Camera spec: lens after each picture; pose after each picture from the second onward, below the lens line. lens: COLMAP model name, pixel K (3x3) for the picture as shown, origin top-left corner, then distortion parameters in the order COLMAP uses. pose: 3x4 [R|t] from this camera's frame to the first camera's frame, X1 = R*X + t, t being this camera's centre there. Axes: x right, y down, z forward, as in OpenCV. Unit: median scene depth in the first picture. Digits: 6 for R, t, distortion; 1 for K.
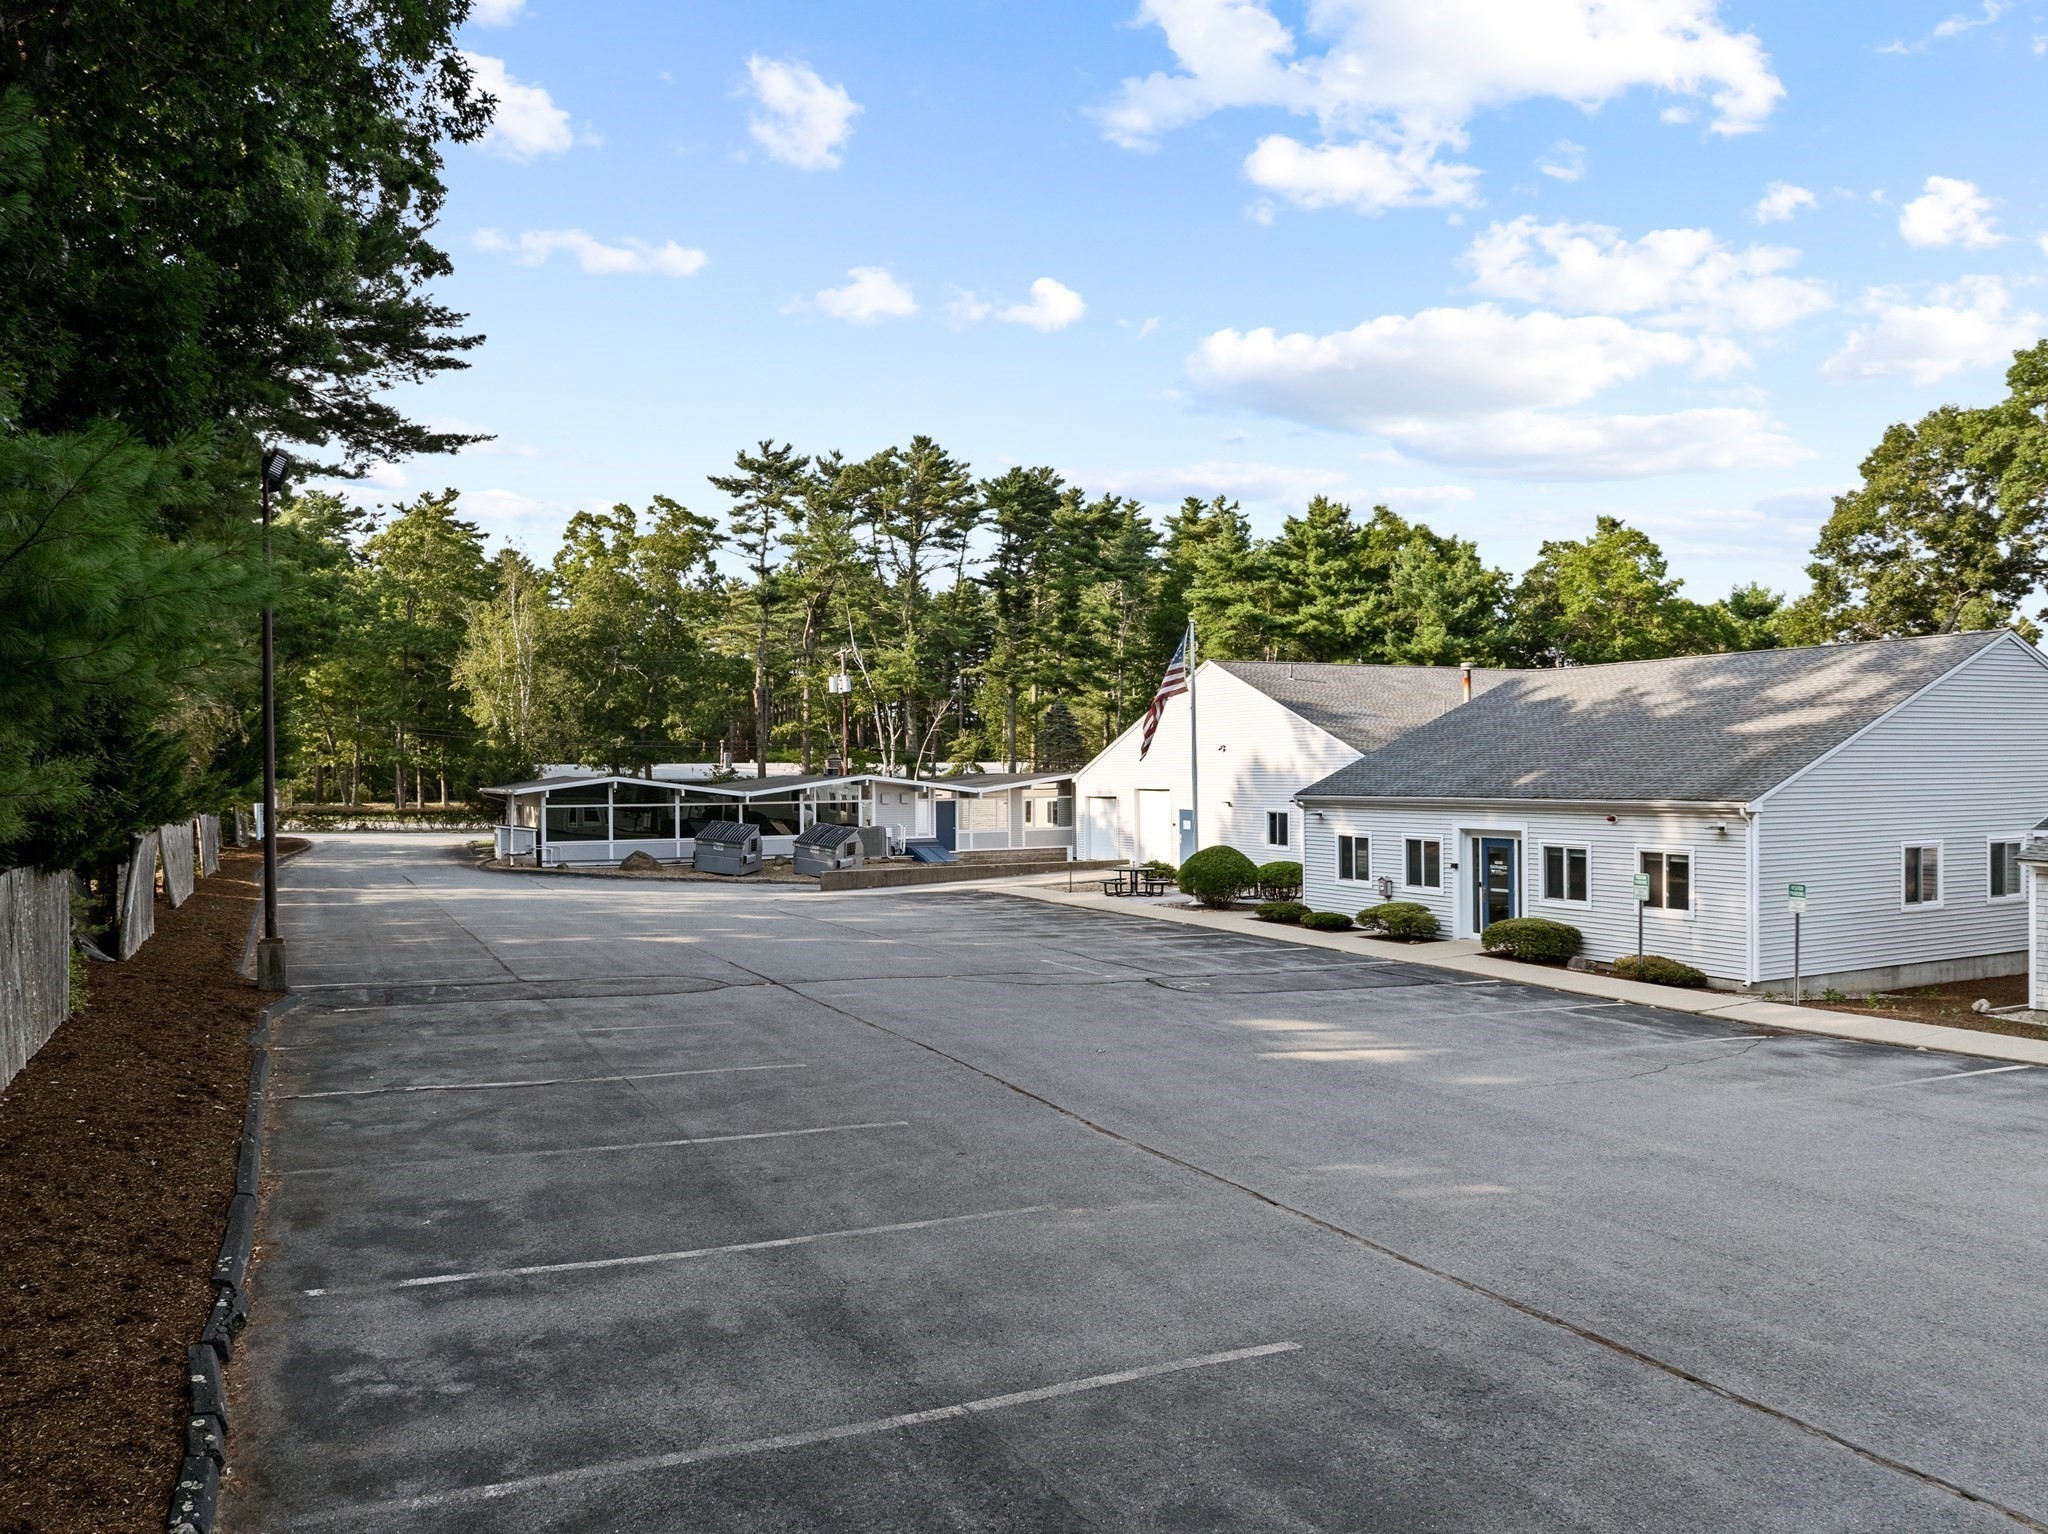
lens RADIAL K [[1460.4, 0, 1019.9], [0, 1460.4, 795.3], [0, 0, 1]] dist [-0.034414, -0.006652]
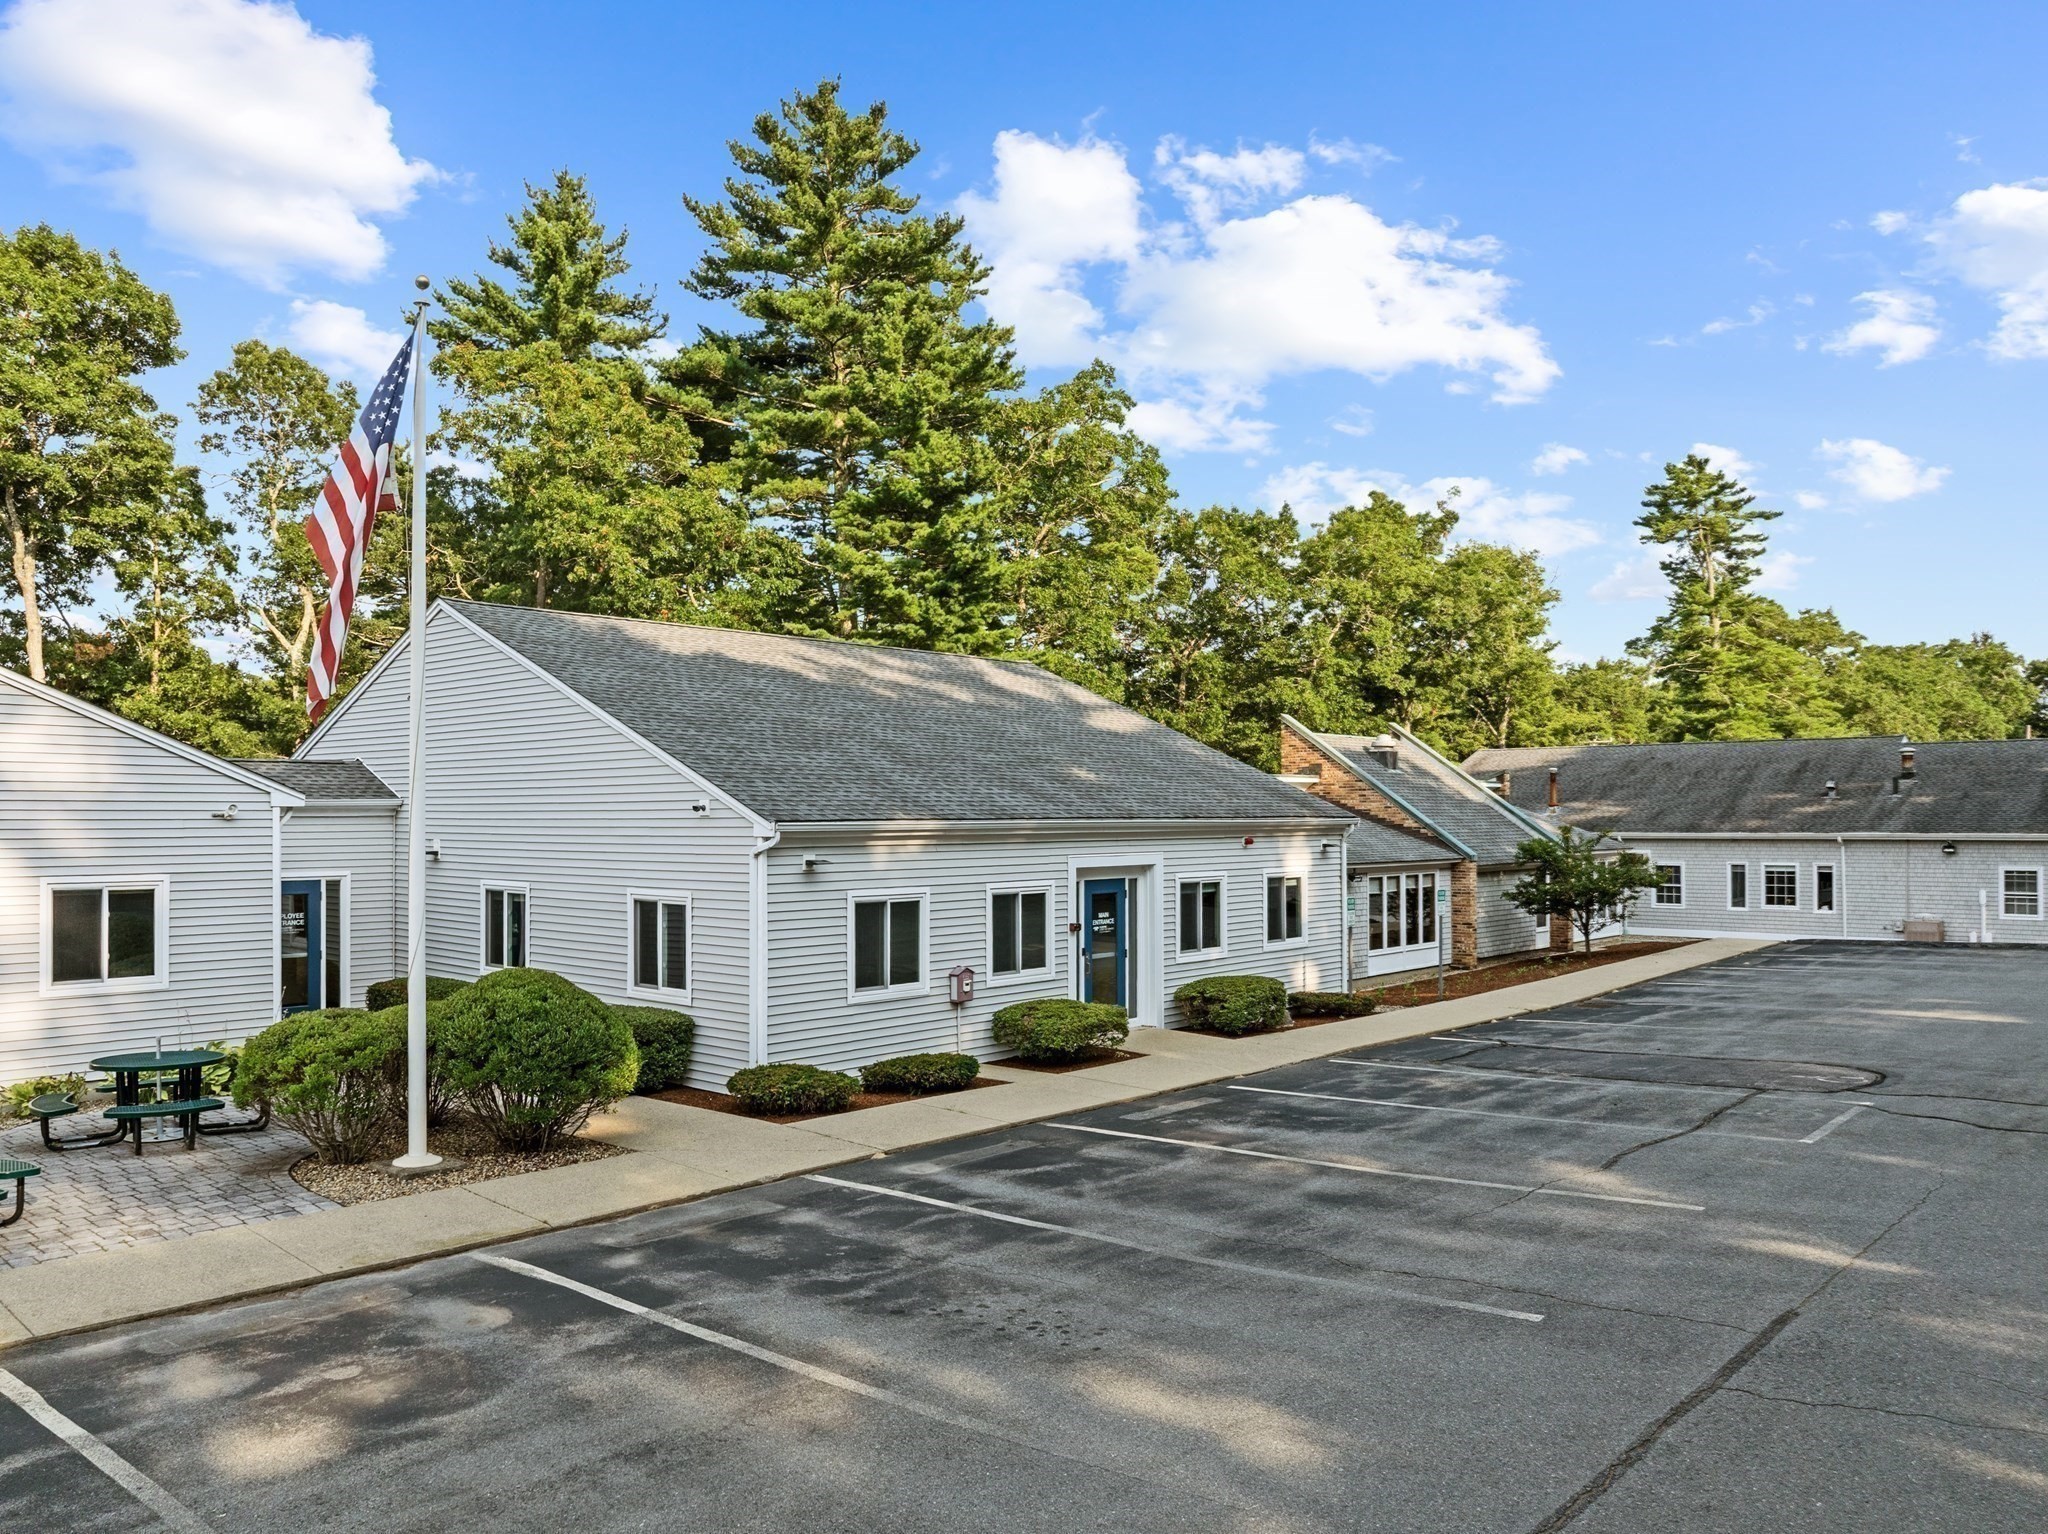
lens RADIAL K [[1505.4, 0, 1049.5], [0, 1505.4, 792.5], [0, 0, 1]] dist [-0.035829, -0.002395]
pose [[-0.368982, 0.024794, 0.929106, -0.241115], [0.021580, 0.999603, -0.018105, 0.000989], [-0.929186, 0.013369, -0.369370, 0.980560]]
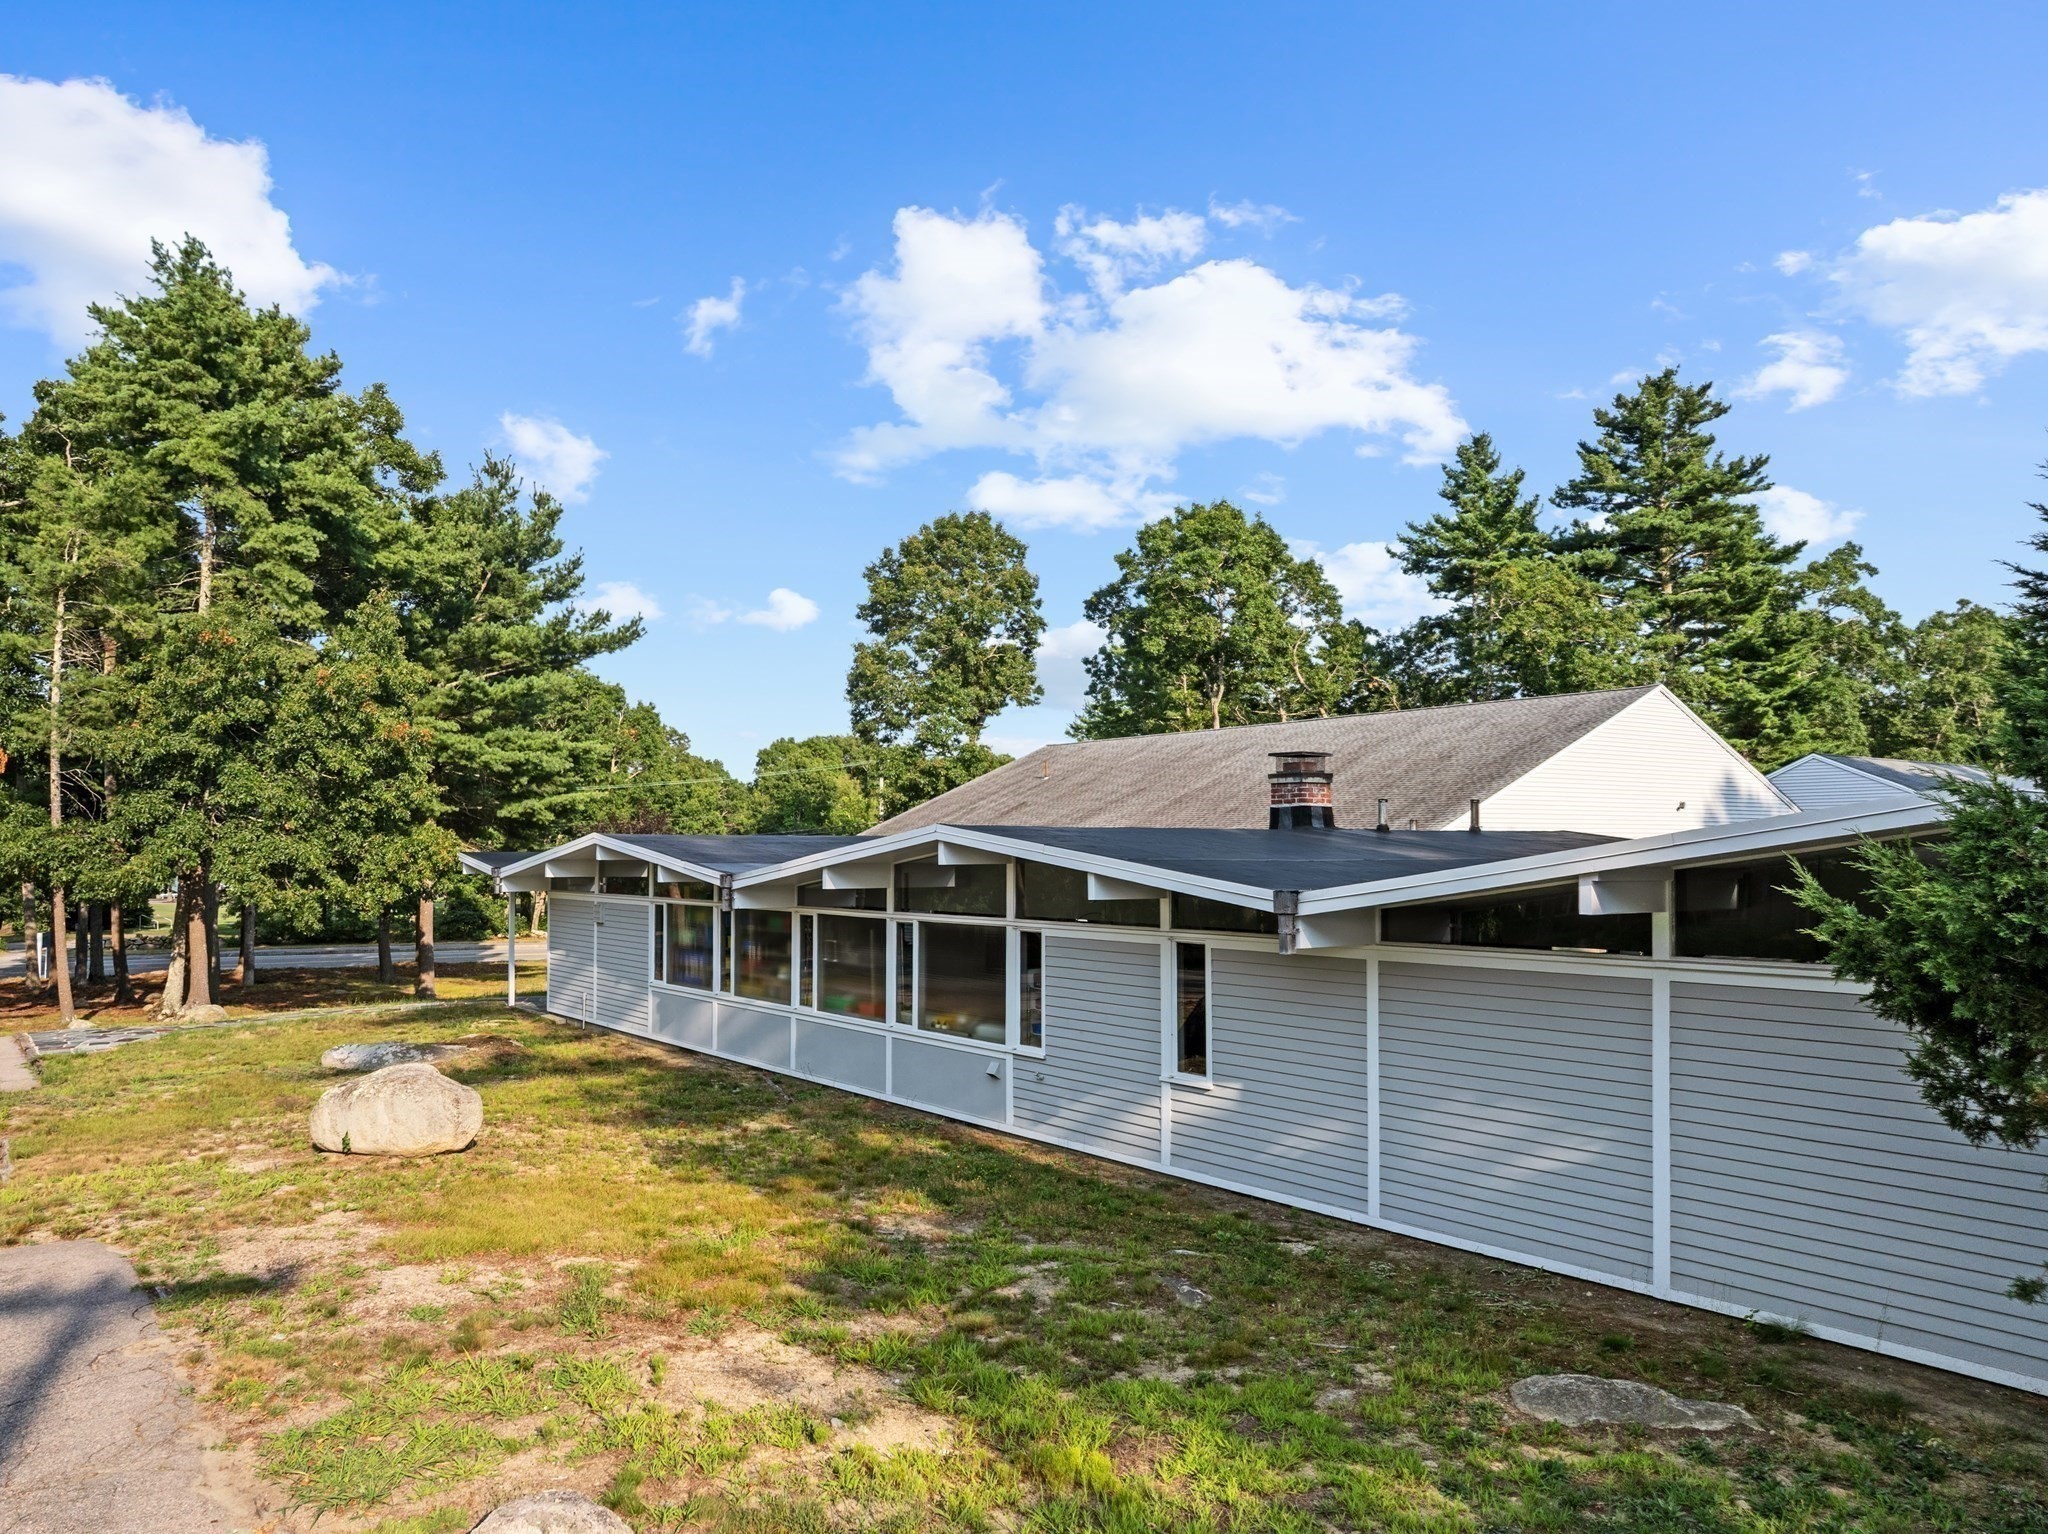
lens RADIAL K [[1460.4, 0, 1019.9], [0, 1460.4, 795.3], [0, 0, 1]] dist [-0.034414, -0.006652]
pose [[-0.171370, 0.047109, 0.984080, -0.652152], [0.021341, 0.998799, -0.044097, -0.015473], [-0.984976, 0.013445, -0.172169, 1.788967]]
